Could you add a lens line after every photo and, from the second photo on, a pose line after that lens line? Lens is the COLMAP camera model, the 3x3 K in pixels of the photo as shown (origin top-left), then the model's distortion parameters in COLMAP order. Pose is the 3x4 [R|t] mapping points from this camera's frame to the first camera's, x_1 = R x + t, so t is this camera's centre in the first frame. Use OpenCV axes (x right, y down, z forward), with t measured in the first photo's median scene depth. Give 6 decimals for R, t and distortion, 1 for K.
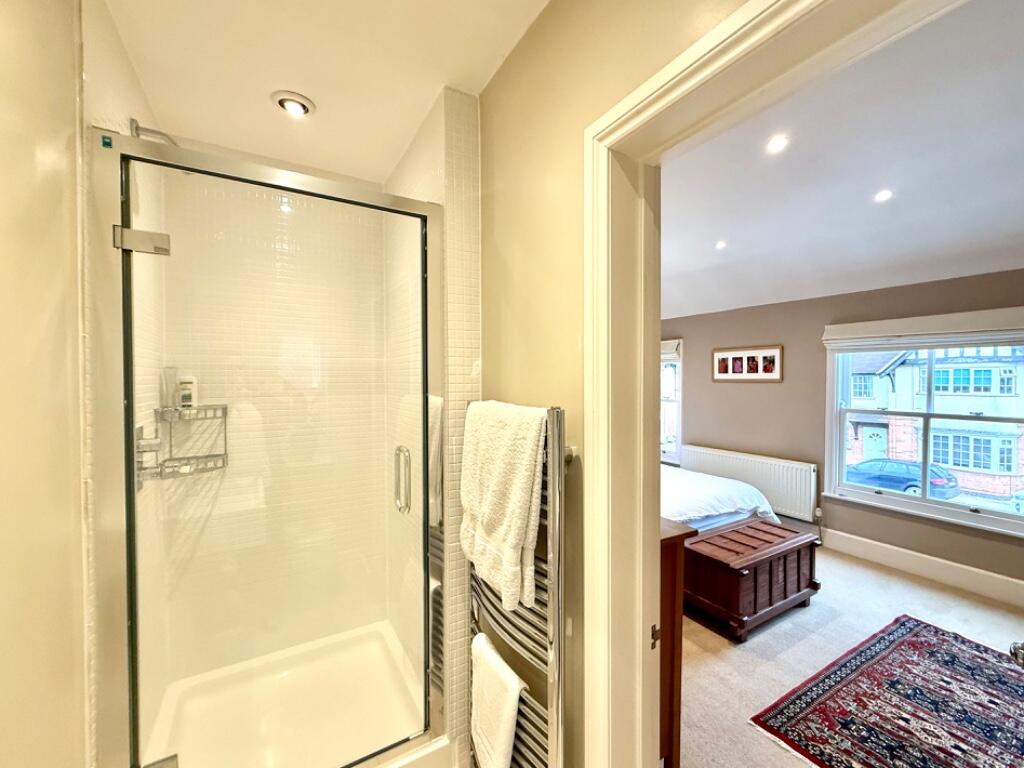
lens RADIAL K [[408.3, 0, 507.9], [0, 408.3, 384.6], [0, 0, 1]] dist [0.001430, 0.000623]
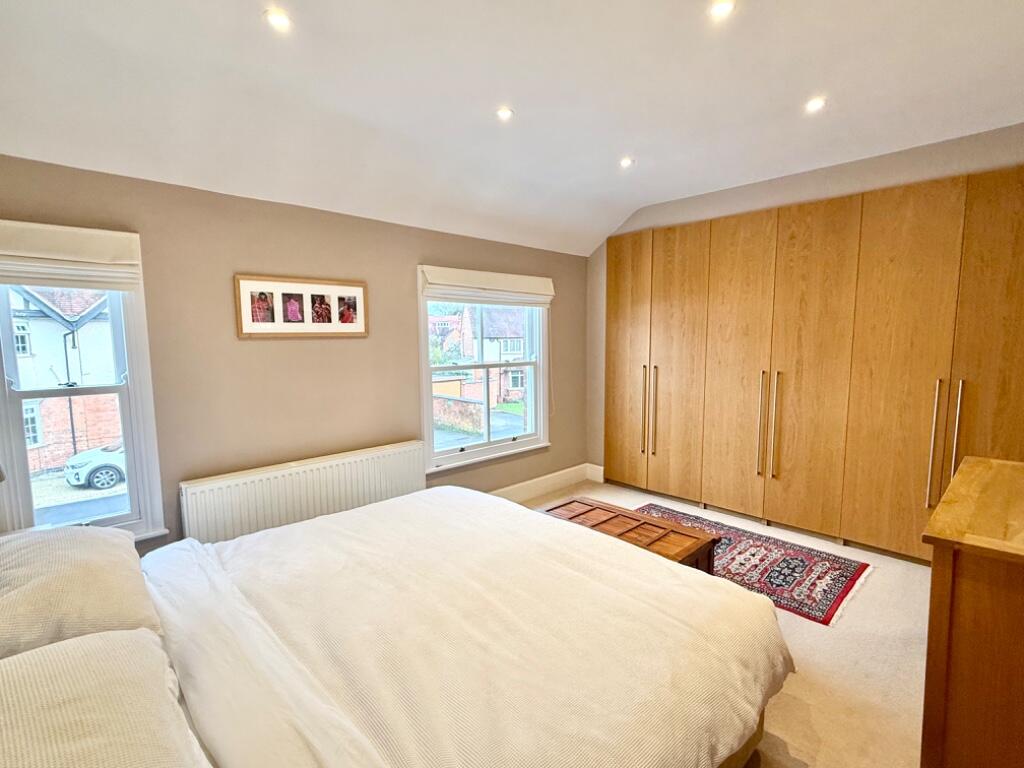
lens RADIAL K [[503.0, 0, 512.0], [0, 503.0, 384.0], [0, 0, 1]] dist [0.001643, 0.000180]
pose [[-0.265619, -0.093447, 0.959539, -0.194674], [0.020111, 0.994538, 0.102422, -0.008563], [-0.963868, 0.046502, -0.262289, 0.912606]]
